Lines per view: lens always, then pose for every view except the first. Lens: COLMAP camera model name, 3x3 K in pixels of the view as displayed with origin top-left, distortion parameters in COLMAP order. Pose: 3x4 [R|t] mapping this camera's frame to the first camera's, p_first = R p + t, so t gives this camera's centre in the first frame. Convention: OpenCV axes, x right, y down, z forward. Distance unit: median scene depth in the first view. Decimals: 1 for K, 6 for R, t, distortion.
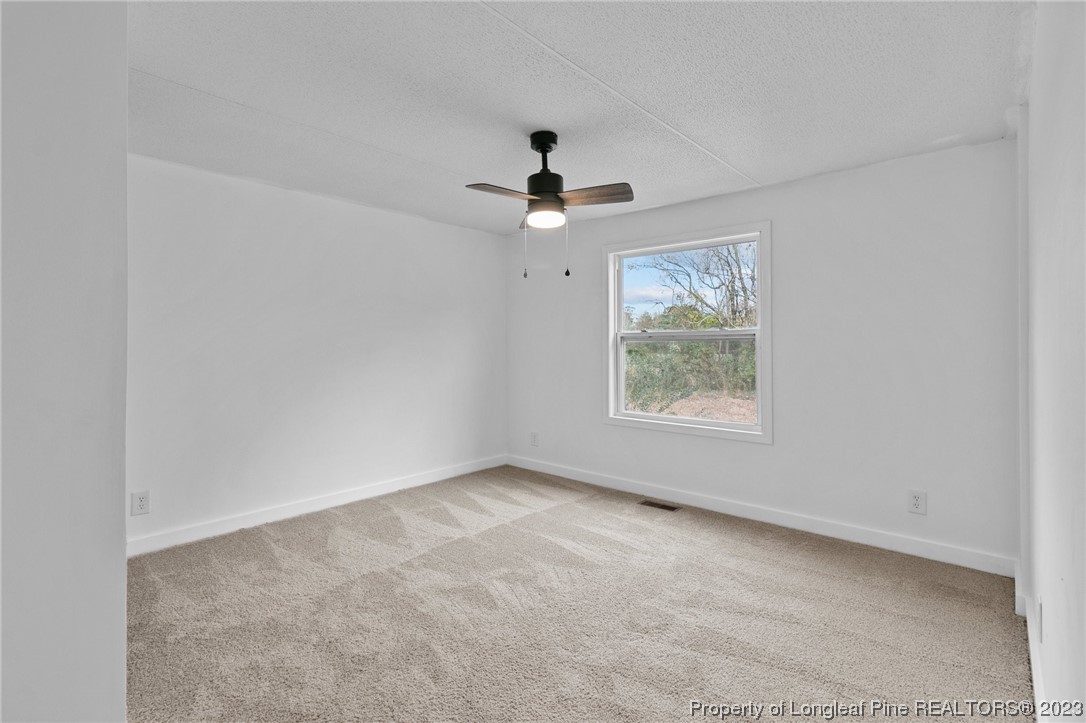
lens RADIAL K [[508.3, 0, 541.4], [0, 508.3, 351.4], [0, 0, 1]] dist [0.002716, 0.000024]
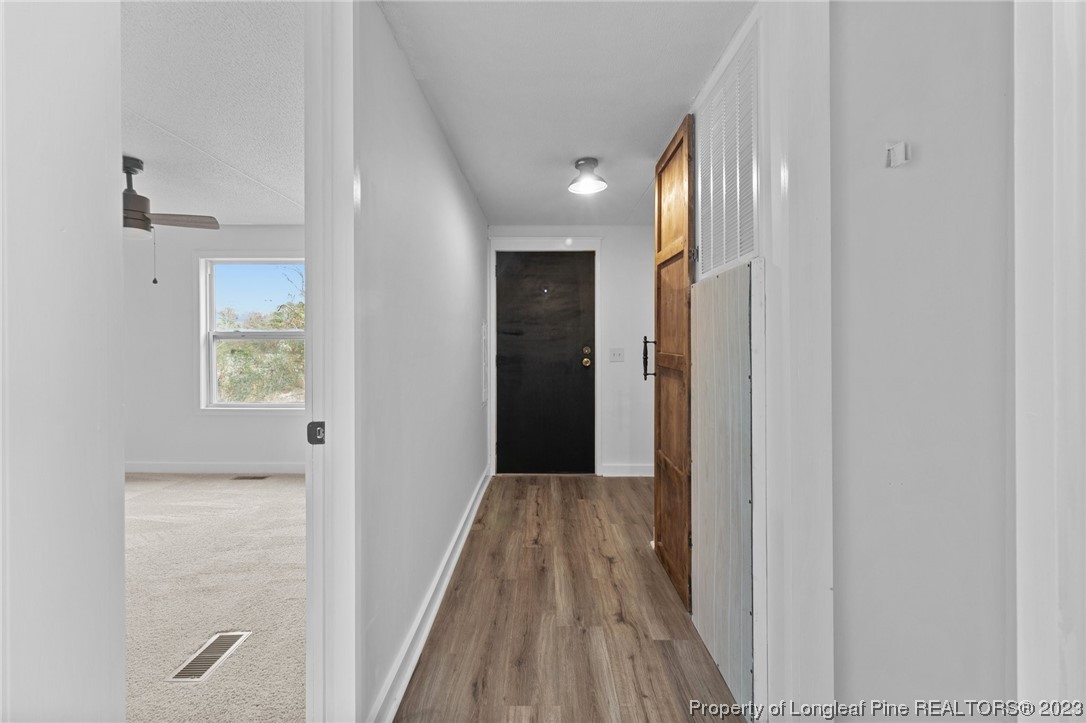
lens RADIAL K [[508.3, 0, 541.4], [0, 508.3, 351.4], [0, 0, 1]] dist [0.002716, 0.000024]
pose [[0.756459, -0.003035, 0.654034, -0.037739], [0.003261, 0.999994, 0.000869, 0.010374], [-0.654033, 0.001475, 0.756465, -0.419236]]
